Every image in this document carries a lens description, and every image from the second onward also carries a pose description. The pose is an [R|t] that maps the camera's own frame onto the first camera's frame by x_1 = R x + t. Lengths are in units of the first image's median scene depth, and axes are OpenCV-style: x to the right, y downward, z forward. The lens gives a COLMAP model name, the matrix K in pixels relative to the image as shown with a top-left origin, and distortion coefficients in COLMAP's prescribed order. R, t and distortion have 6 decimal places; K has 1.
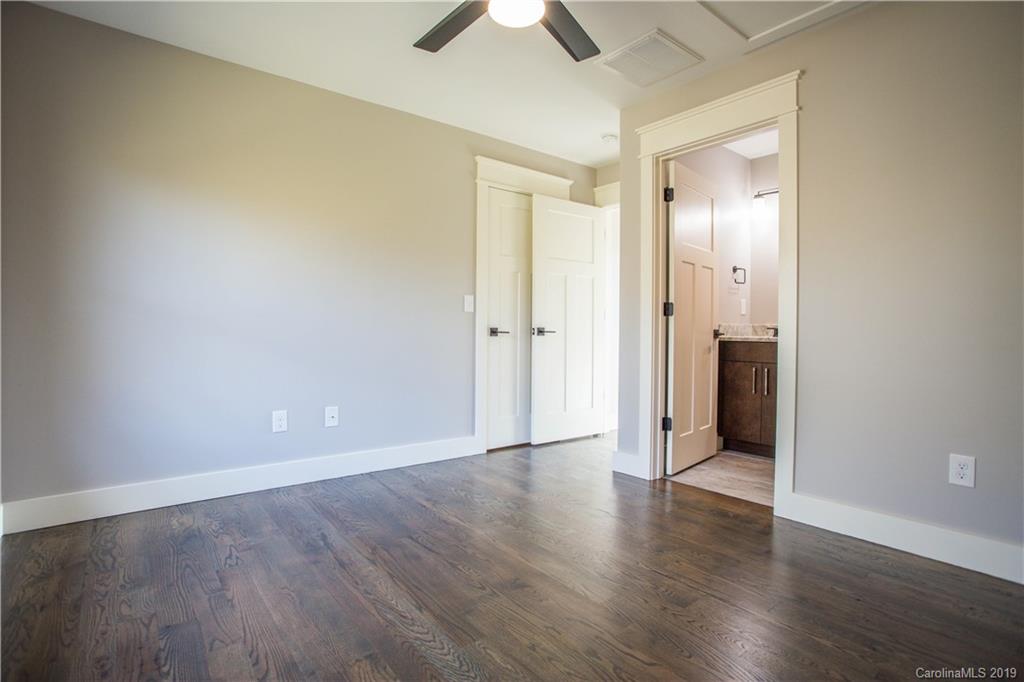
lens RADIAL K [[503.6, 0, 512.0], [0, 503.6, 341.0], [0, 0, 1]] dist [-0.028369, 0.000045]
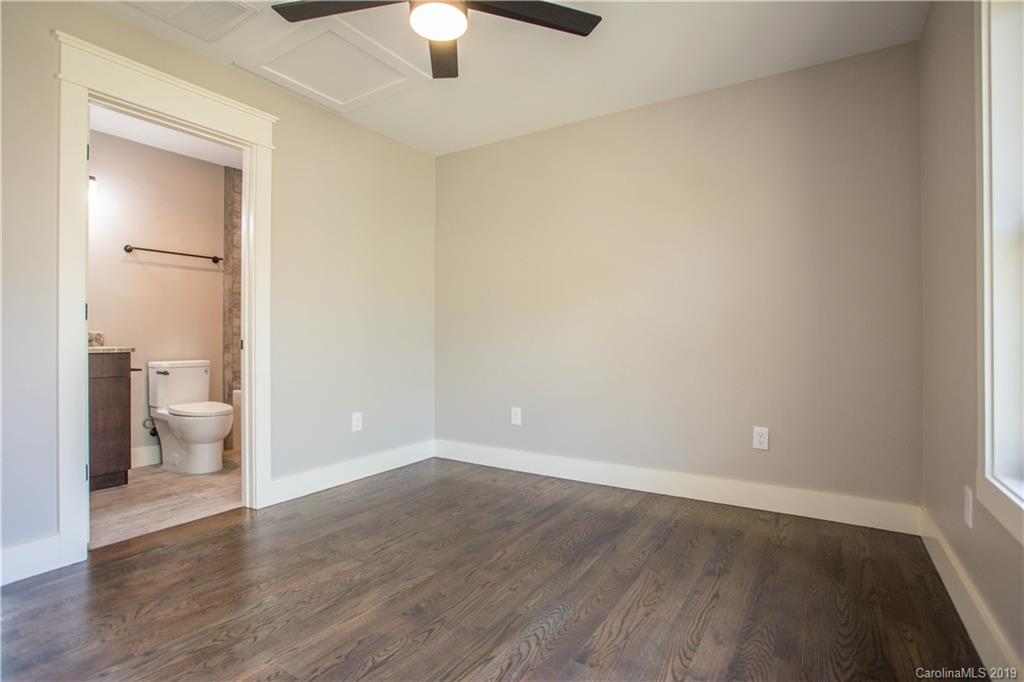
lens RADIAL K [[522.9, 0, 501.4], [0, 522.9, 336.4], [0, 0, 1]] dist [-0.033490, 0.036598]
pose [[-0.330058, -0.000952, 0.943960, -0.993116], [0.012412, 0.999909, 0.005348, -0.037242], [-0.943879, 0.013482, -0.330016, 1.195972]]
